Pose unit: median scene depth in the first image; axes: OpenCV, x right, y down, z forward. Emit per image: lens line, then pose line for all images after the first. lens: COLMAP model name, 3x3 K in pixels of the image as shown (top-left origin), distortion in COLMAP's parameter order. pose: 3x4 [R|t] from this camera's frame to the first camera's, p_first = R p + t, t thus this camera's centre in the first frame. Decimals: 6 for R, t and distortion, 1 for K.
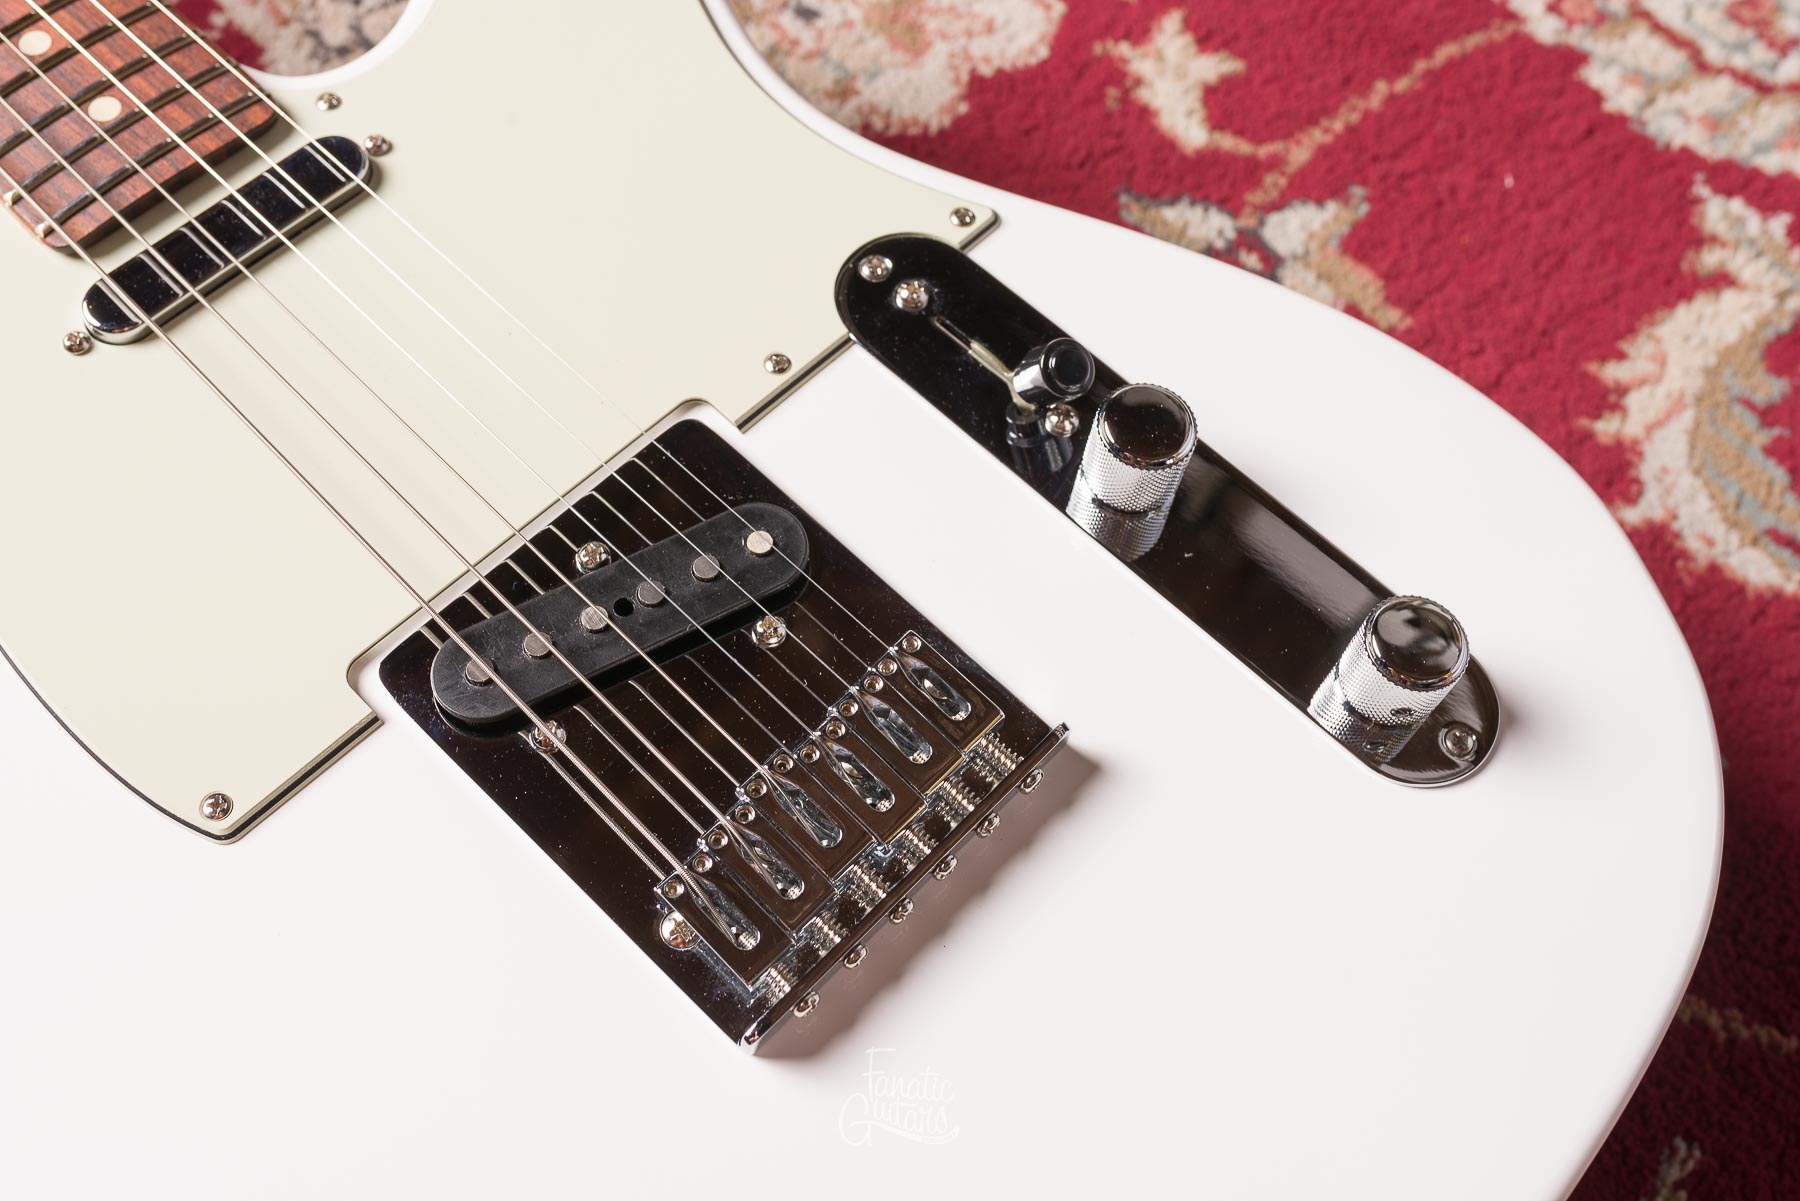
lens RADIAL K [[1774.2, 0, 899.3], [0, 1774.2, 607.4], [0, 0, 1]] dist [0.000706, 0.000000]
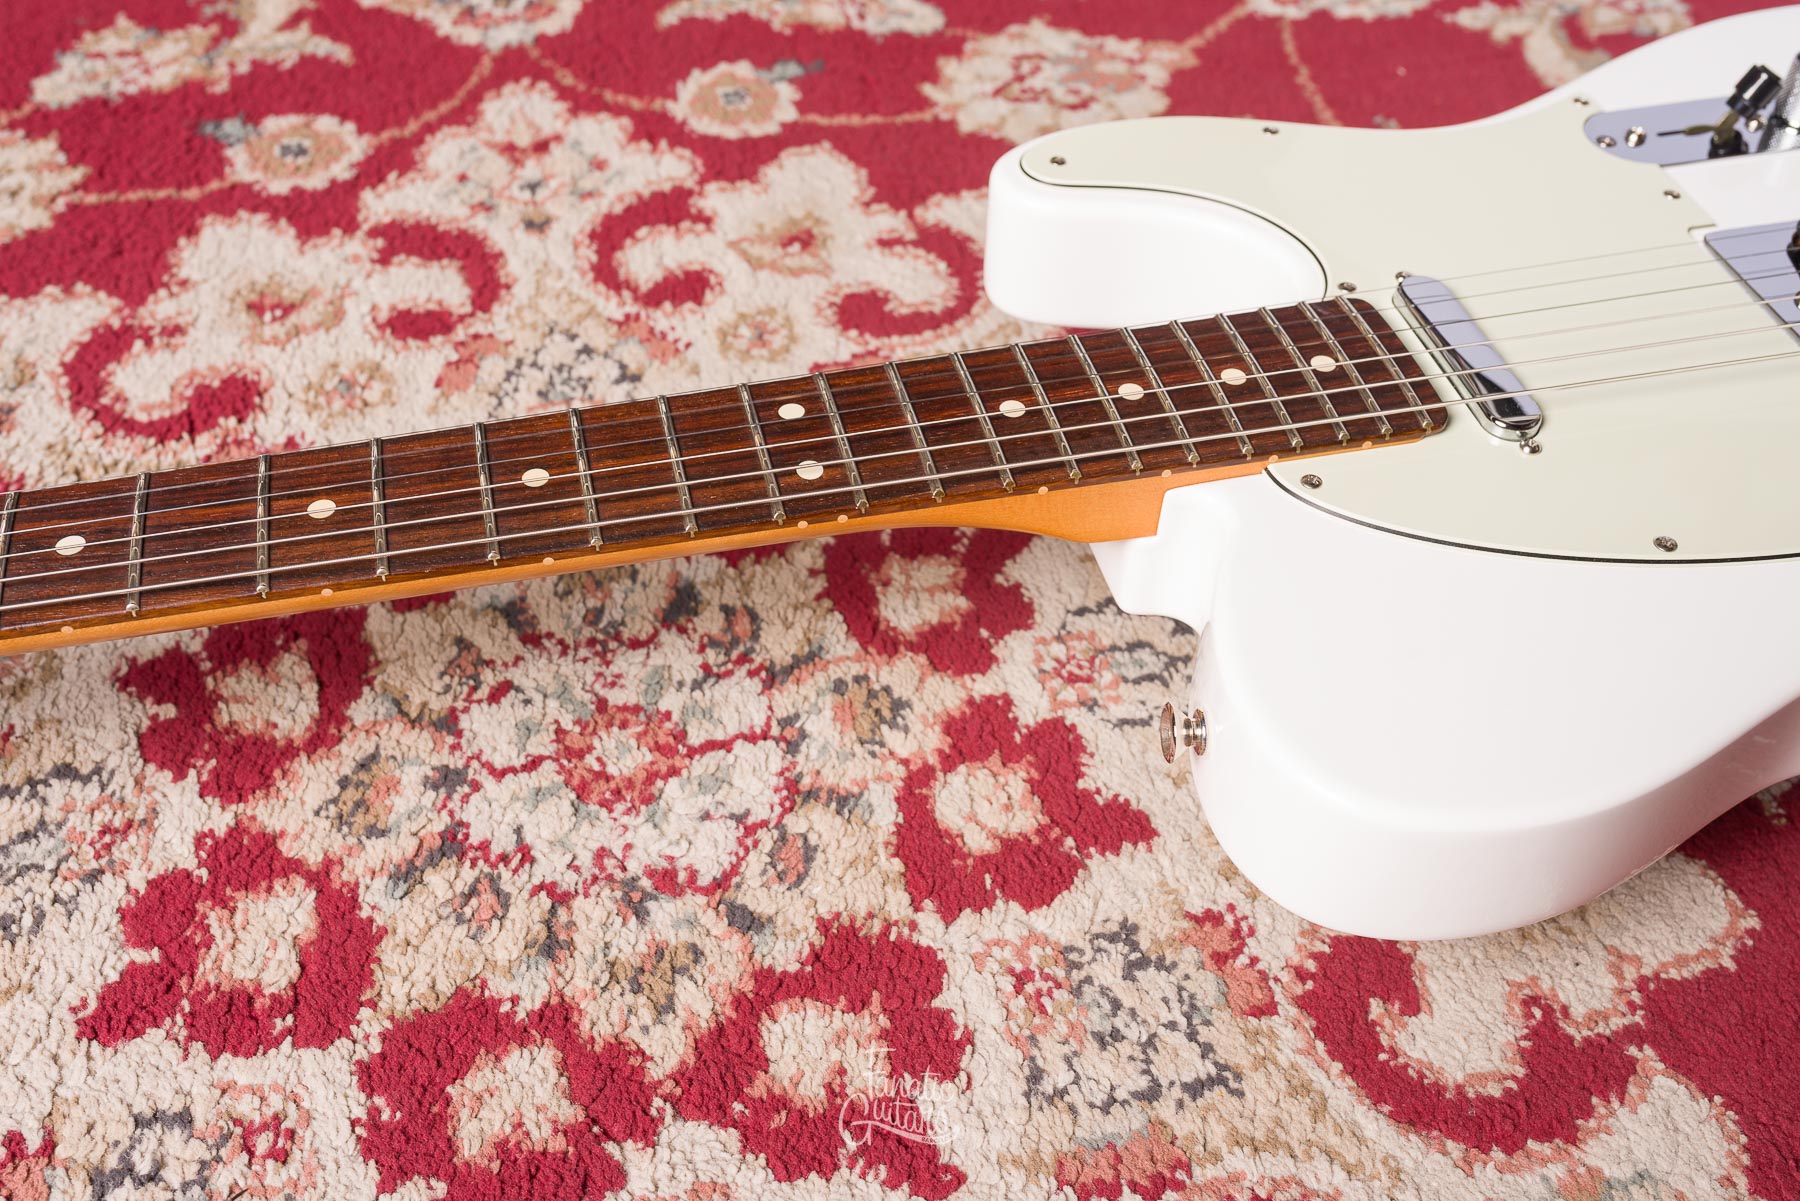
lens RADIAL K [[1774.2, 0, 901.2], [0, 1774.2, 597.2], [0, 0, 1]] dist [0.000706, 0.000000]
pose [[0.530457, -0.639343, 0.556647, -1.020934], [0.764535, 0.644476, 0.011655, -0.303533], [-0.366198, 0.419394, 0.830667, 0.104987]]
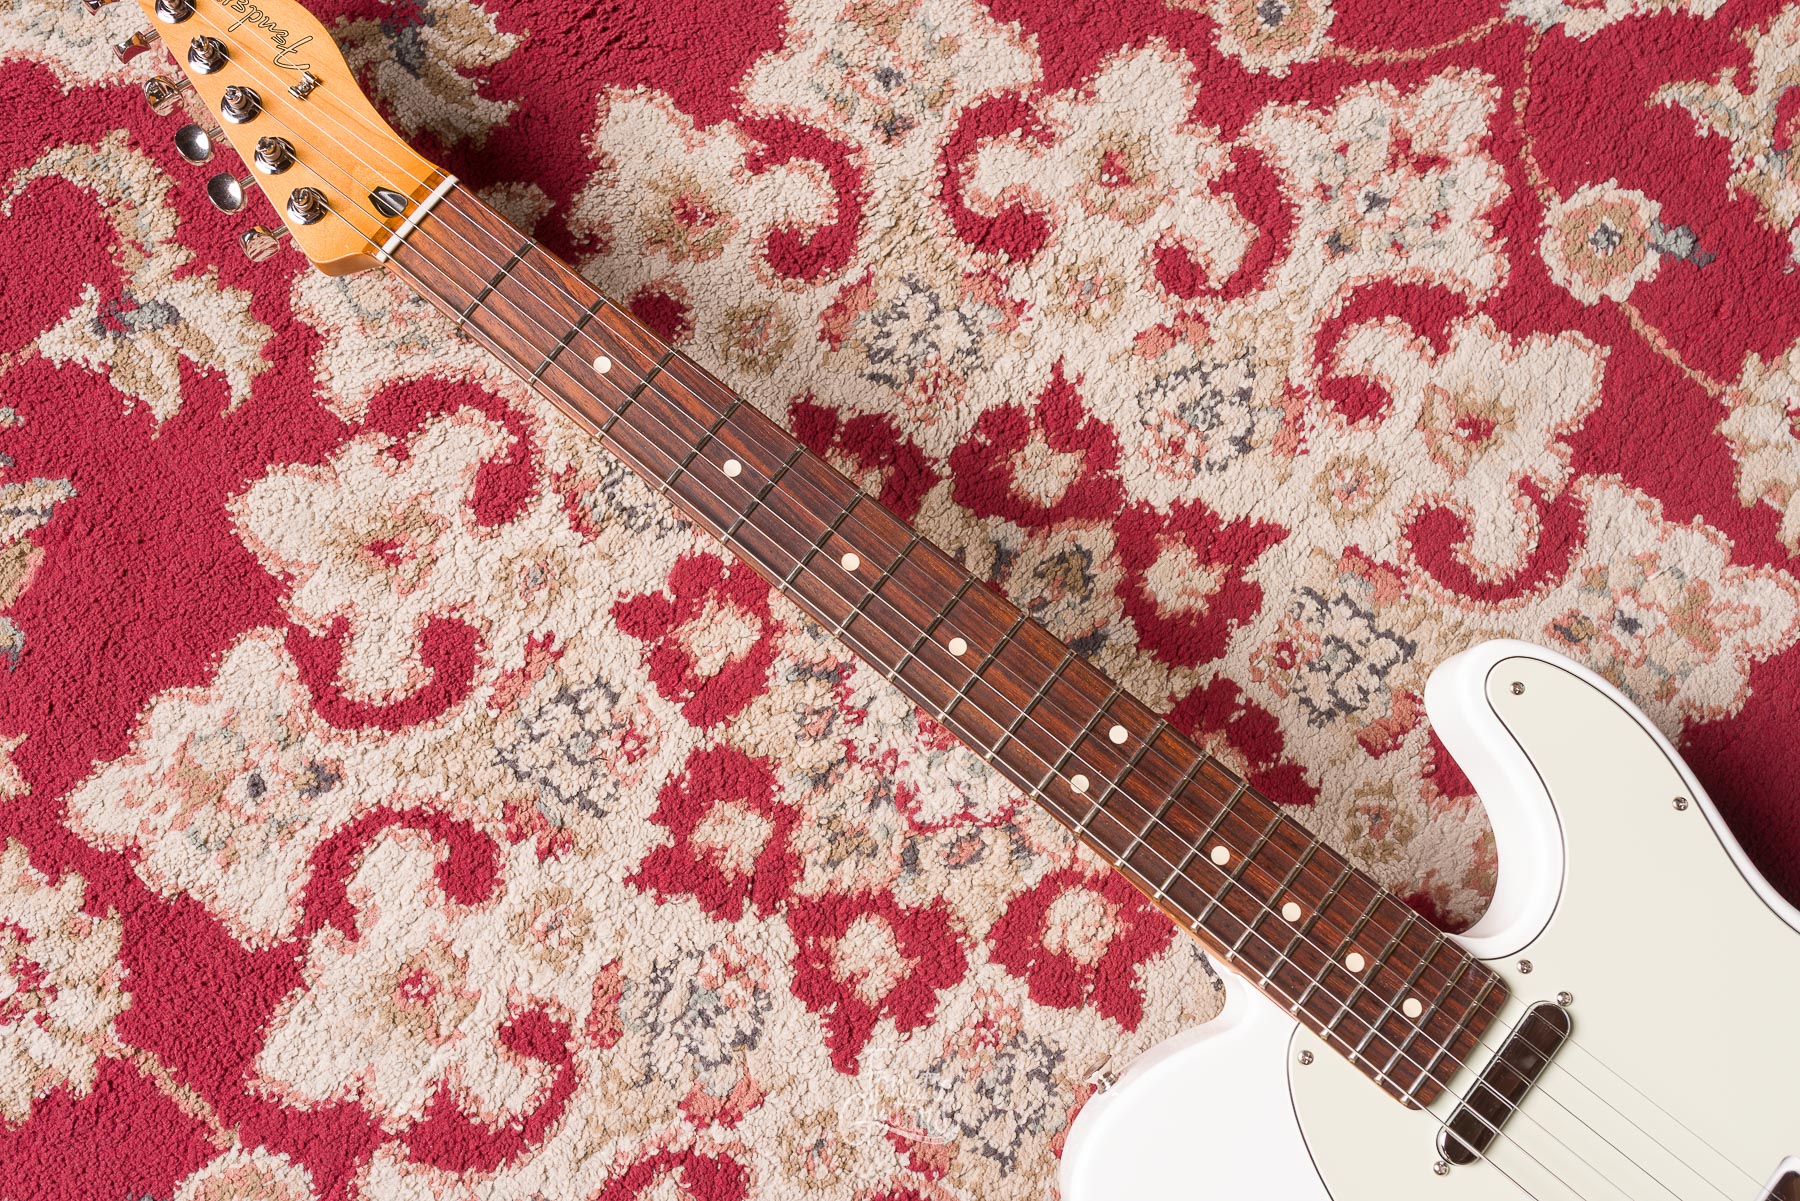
lens RADIAL K [[1774.2, 0, 905.5], [0, 1774.2, 584.4], [0, 0, 1]] dist [0.000706, 0.000000]
pose [[0.994598, -0.099170, -0.030654, -0.606106], [0.103792, 0.953749, 0.282116, -0.862952], [0.001259, -0.283773, 0.958891, -0.360812]]
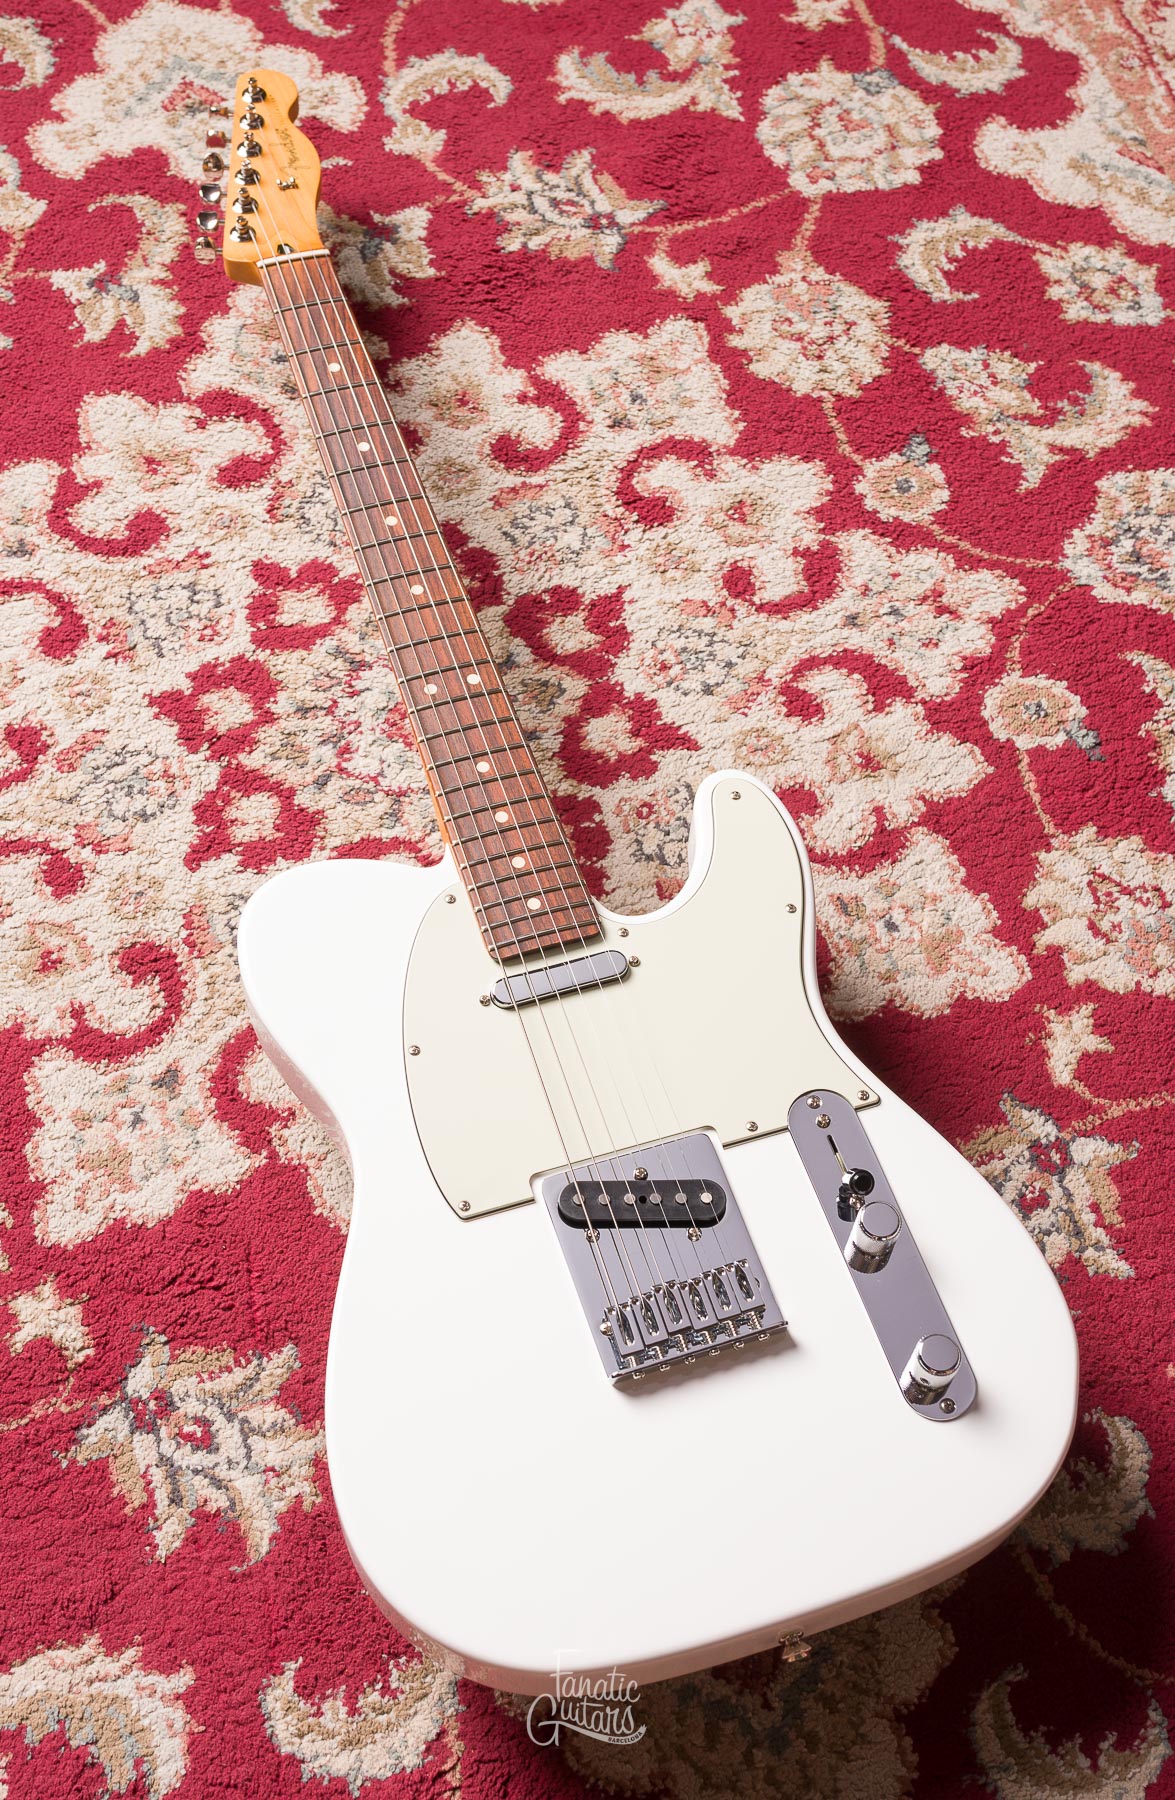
lens RADIAL K [[2138.4, 0, 580.2], [0, 2138.4, 976.4], [0, 0, 1]] dist [-0.000078, 0.000000]
pose [[0.885085, 0.387191, -0.258279, 0.257840], [-0.408855, 0.911968, -0.033939, -0.092067], [0.222401, 0.135638, 0.965474, -1.194423]]
